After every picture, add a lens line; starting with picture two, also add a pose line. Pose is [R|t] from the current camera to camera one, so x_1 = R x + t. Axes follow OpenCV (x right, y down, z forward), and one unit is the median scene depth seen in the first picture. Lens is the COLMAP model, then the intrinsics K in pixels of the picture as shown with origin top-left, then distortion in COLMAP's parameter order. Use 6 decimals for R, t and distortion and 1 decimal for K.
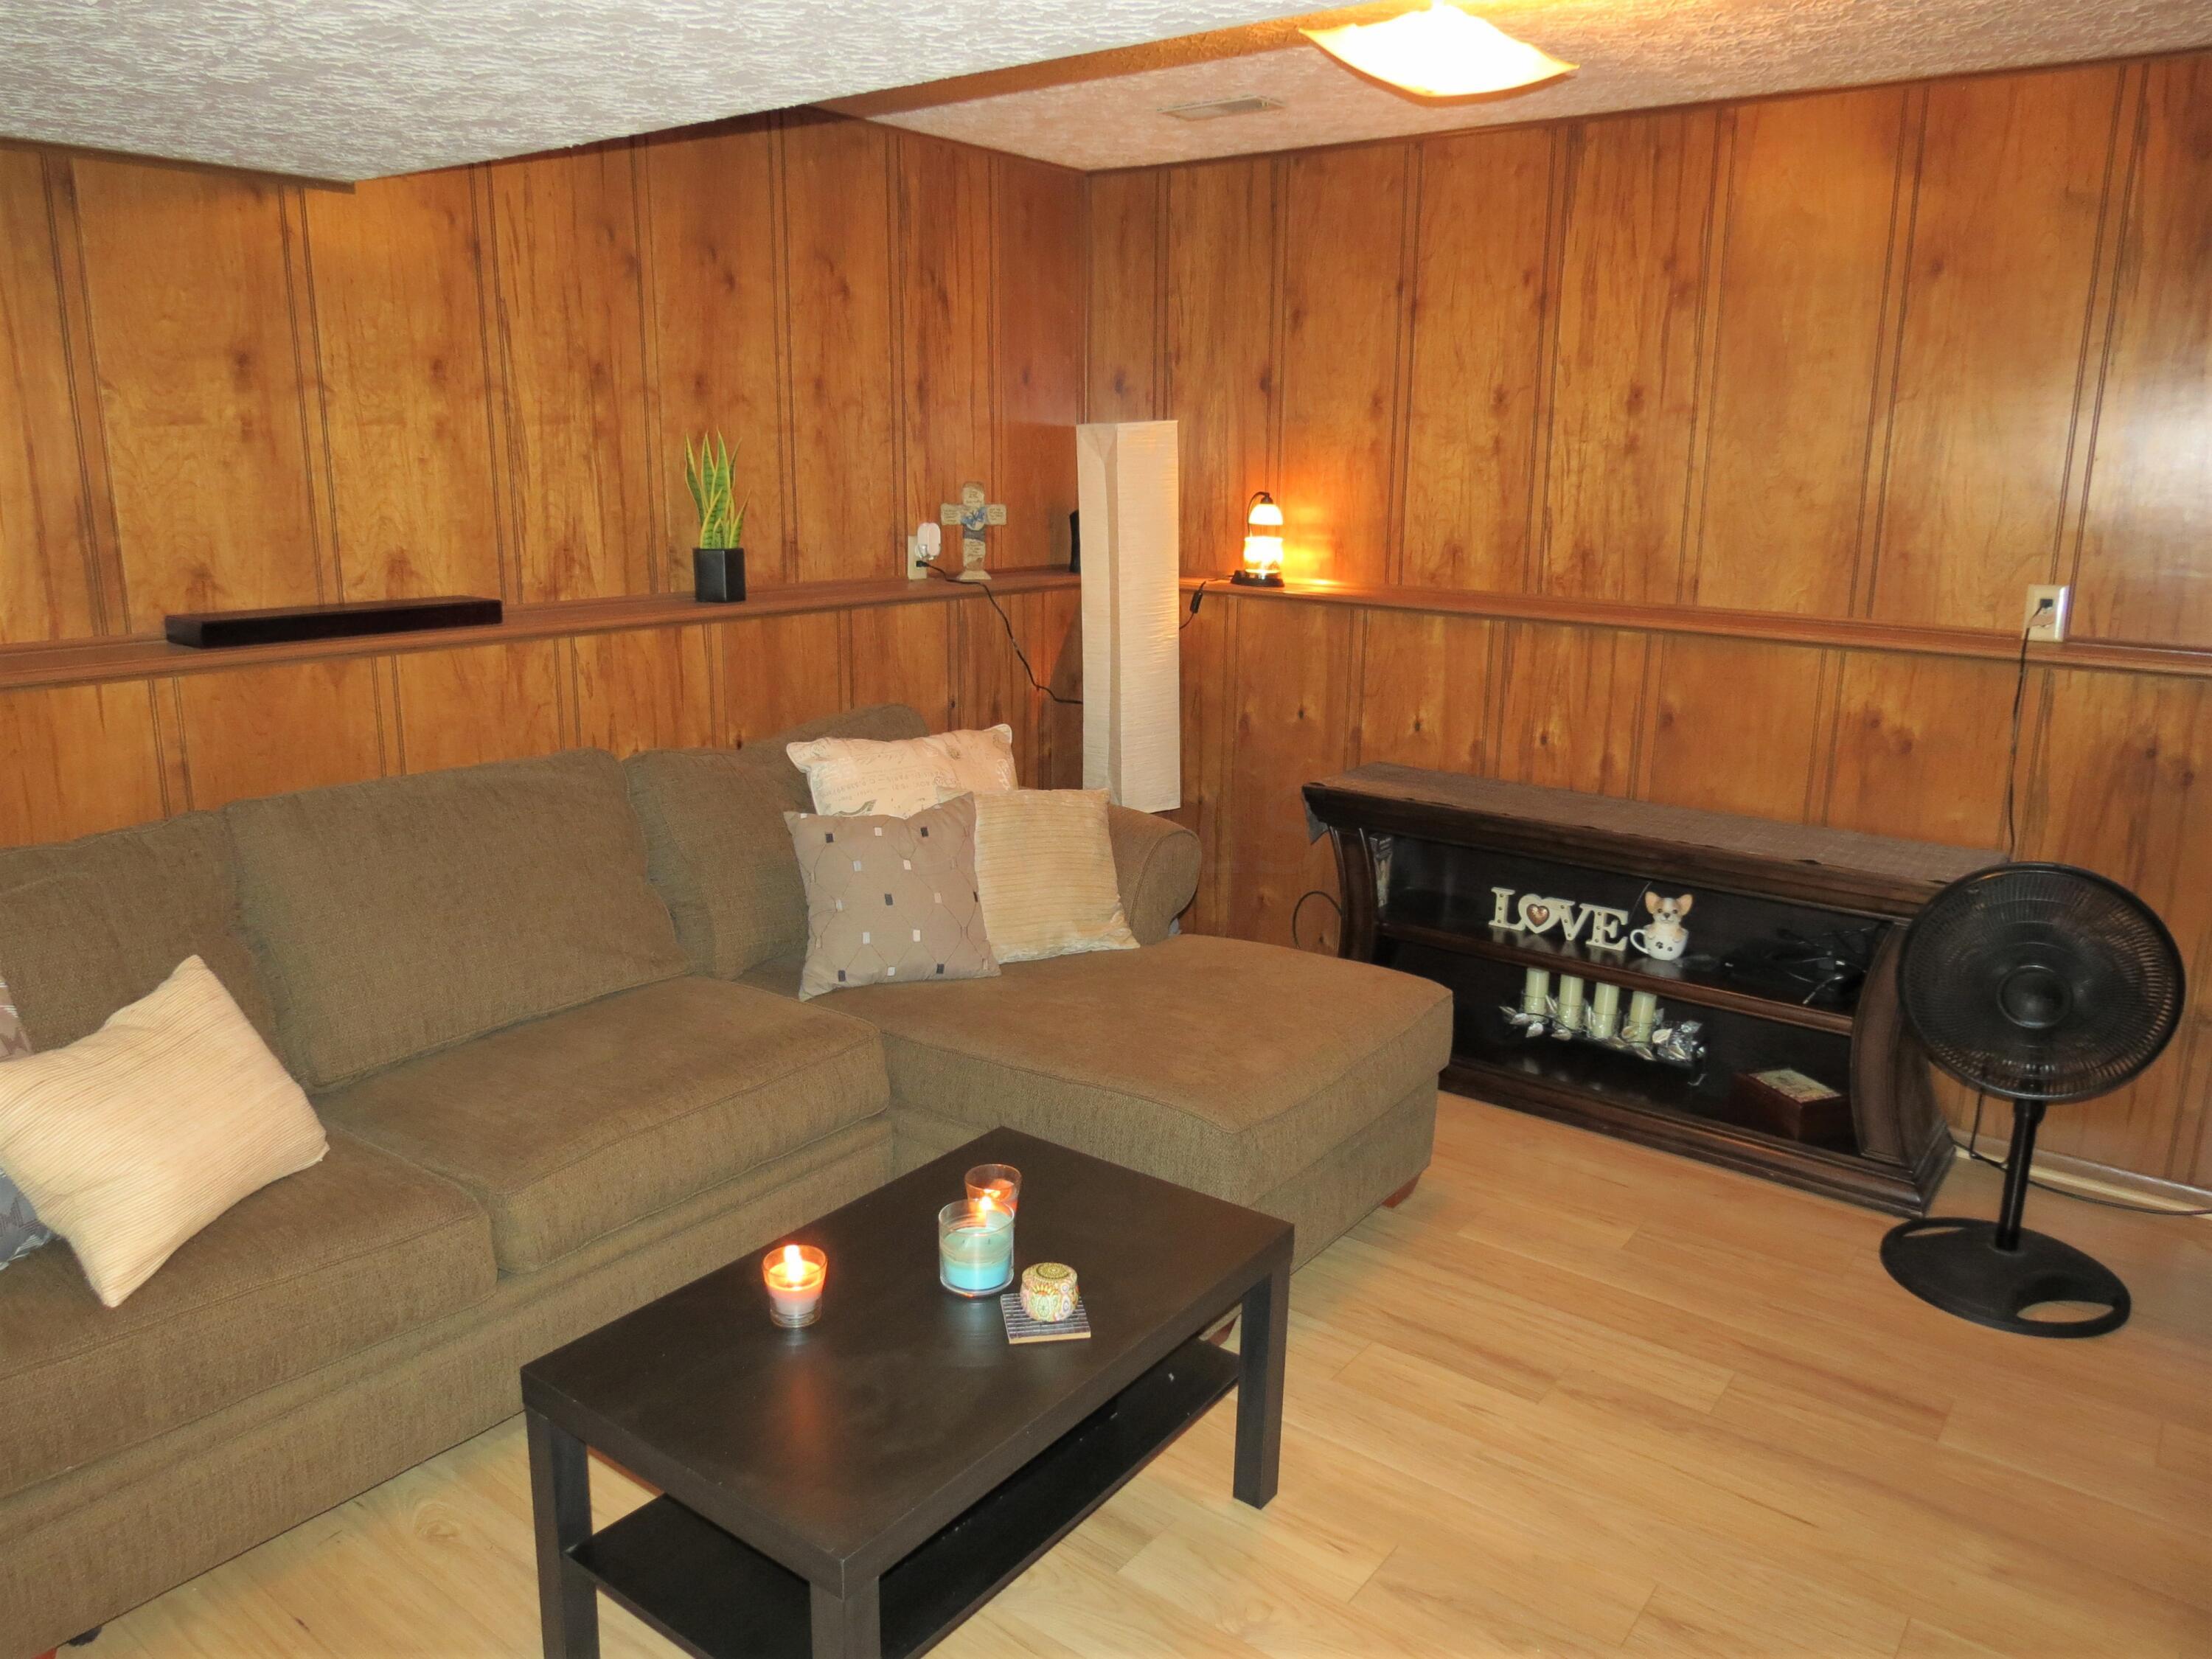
lens RADIAL K [[1602.8, 0, 1106.0], [0, 1602.8, 829.5], [0, 0, 1]] dist [-0.000999, 0.007404]
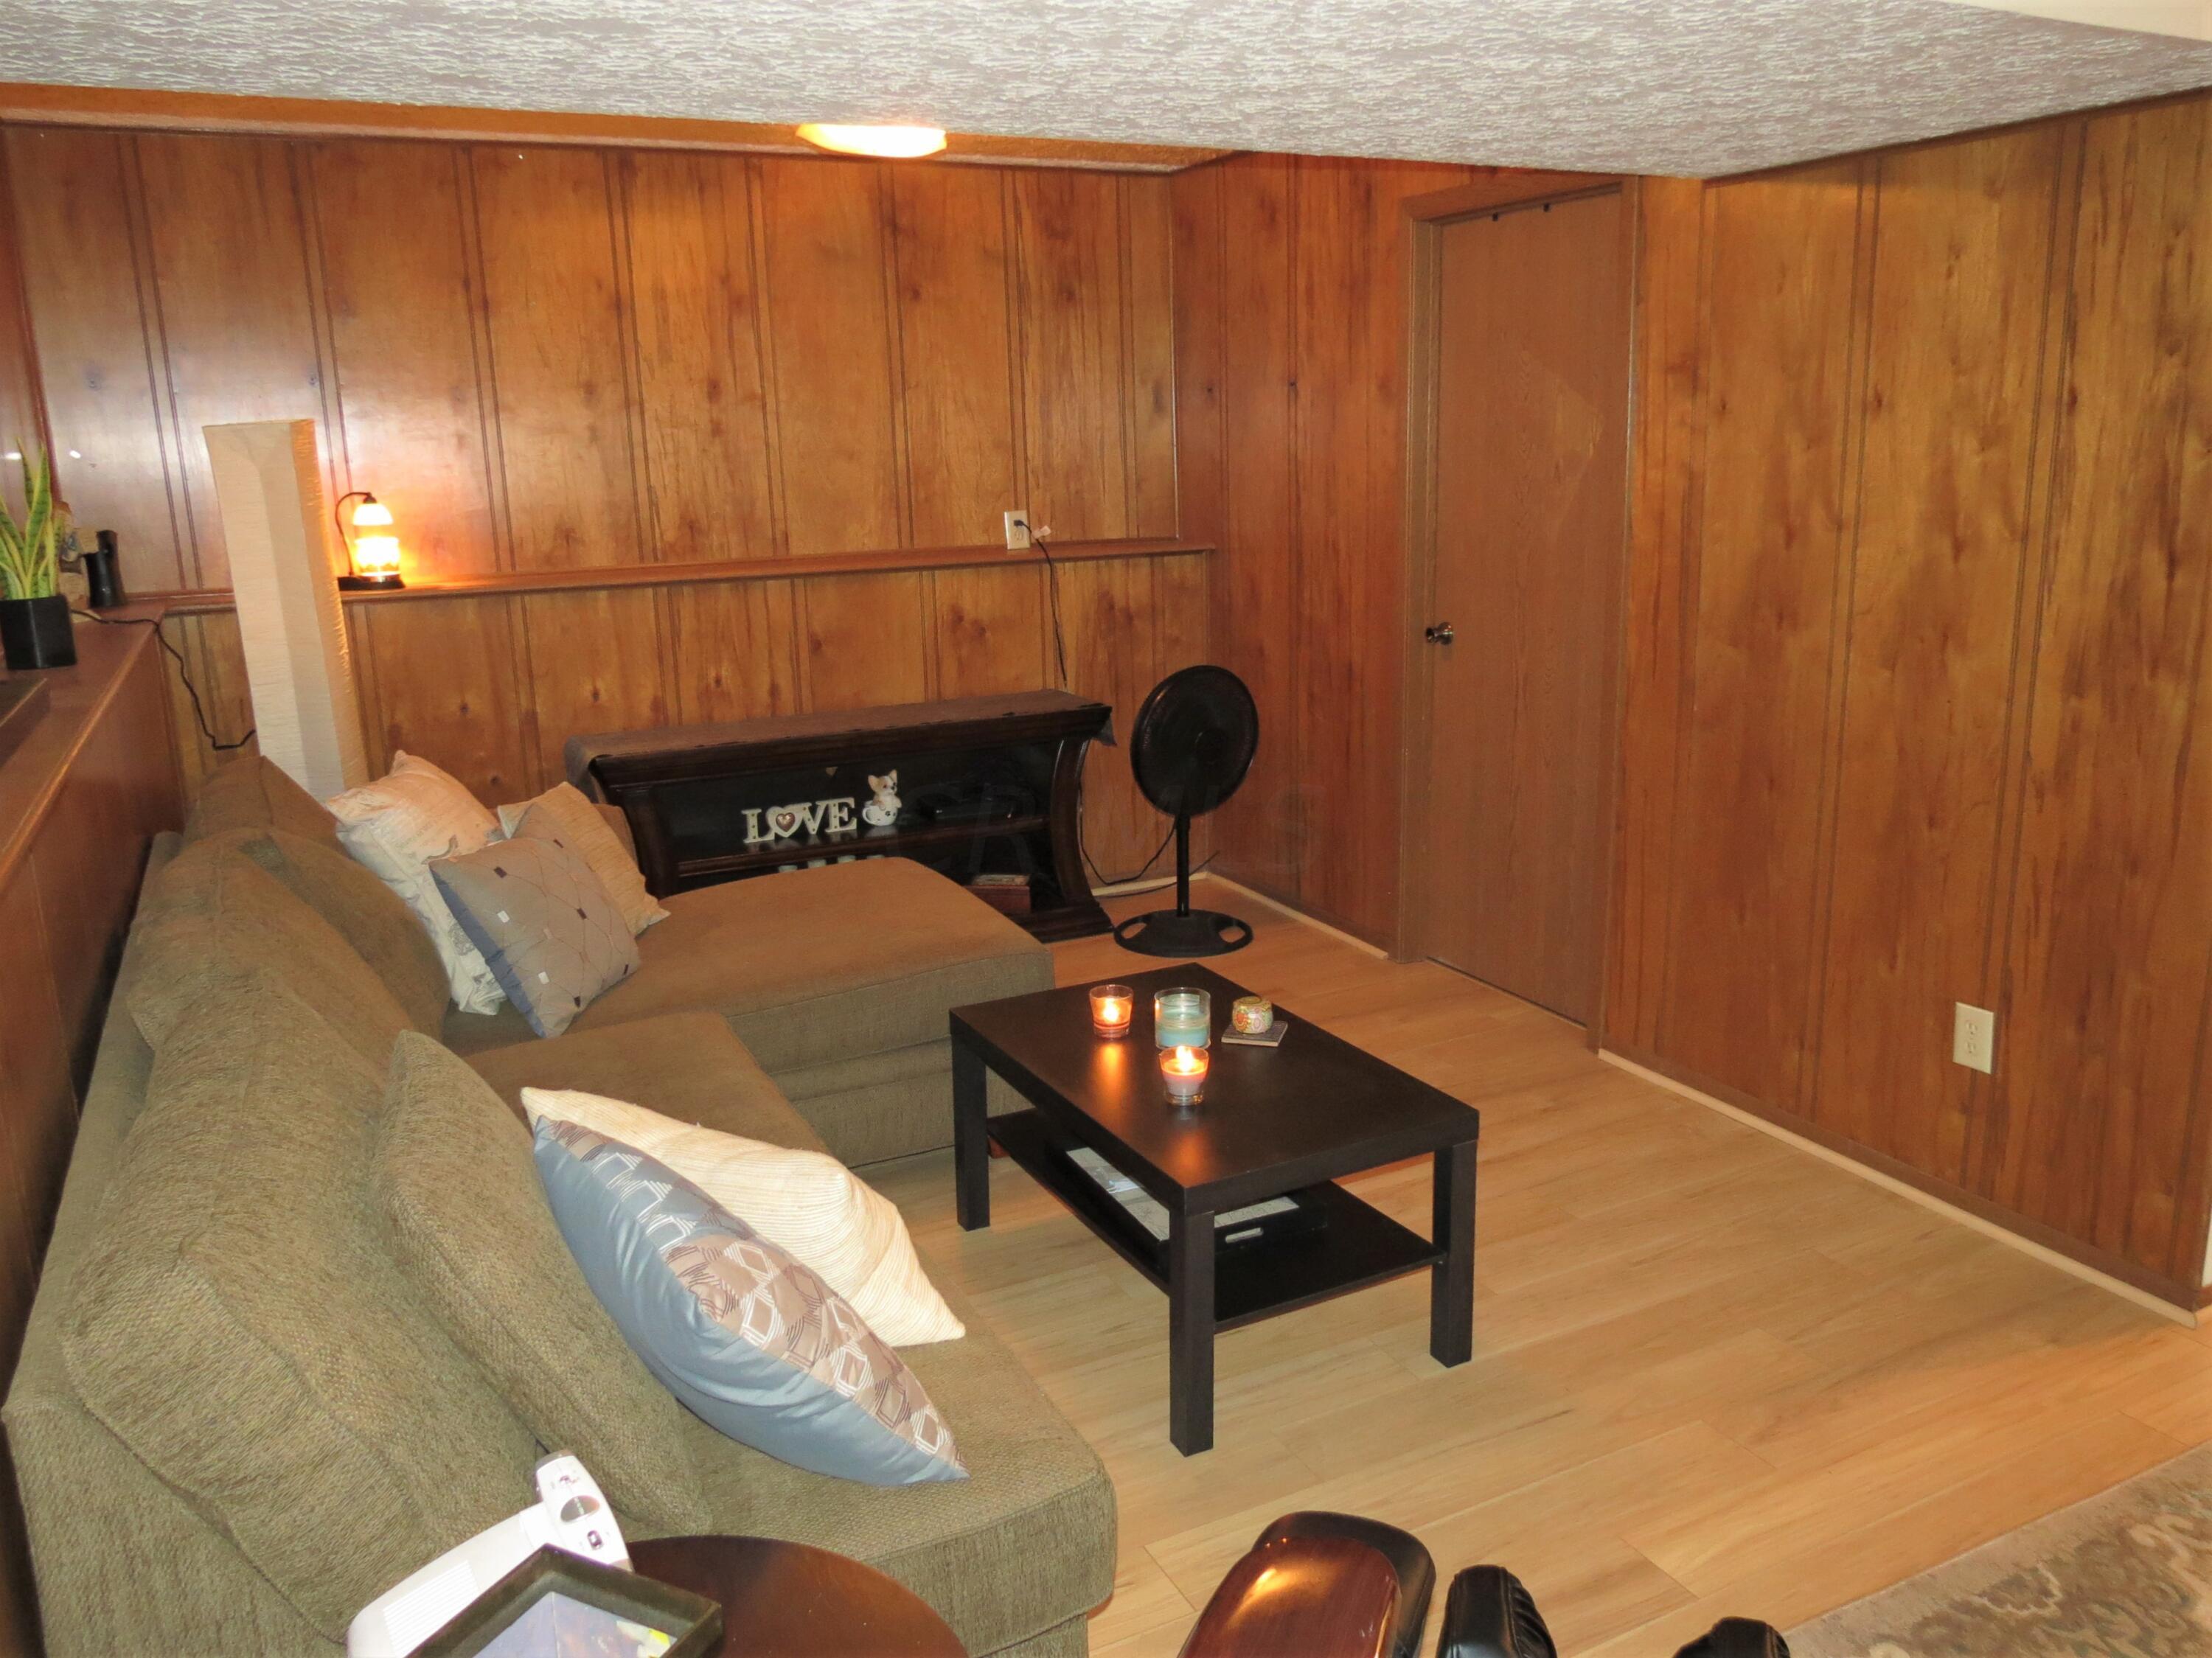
lens RADIAL K [[1680.3, 0, 1106.0], [0, 1680.3, 829.0], [0, 0, 1]] dist [-0.003918, -0.002938]
pose [[0.445754, -0.235431, 0.863641, -0.695604], [0.239941, 0.960914, 0.138106, -0.056035], [-0.862399, 0.145661, 0.484820, 0.185082]]
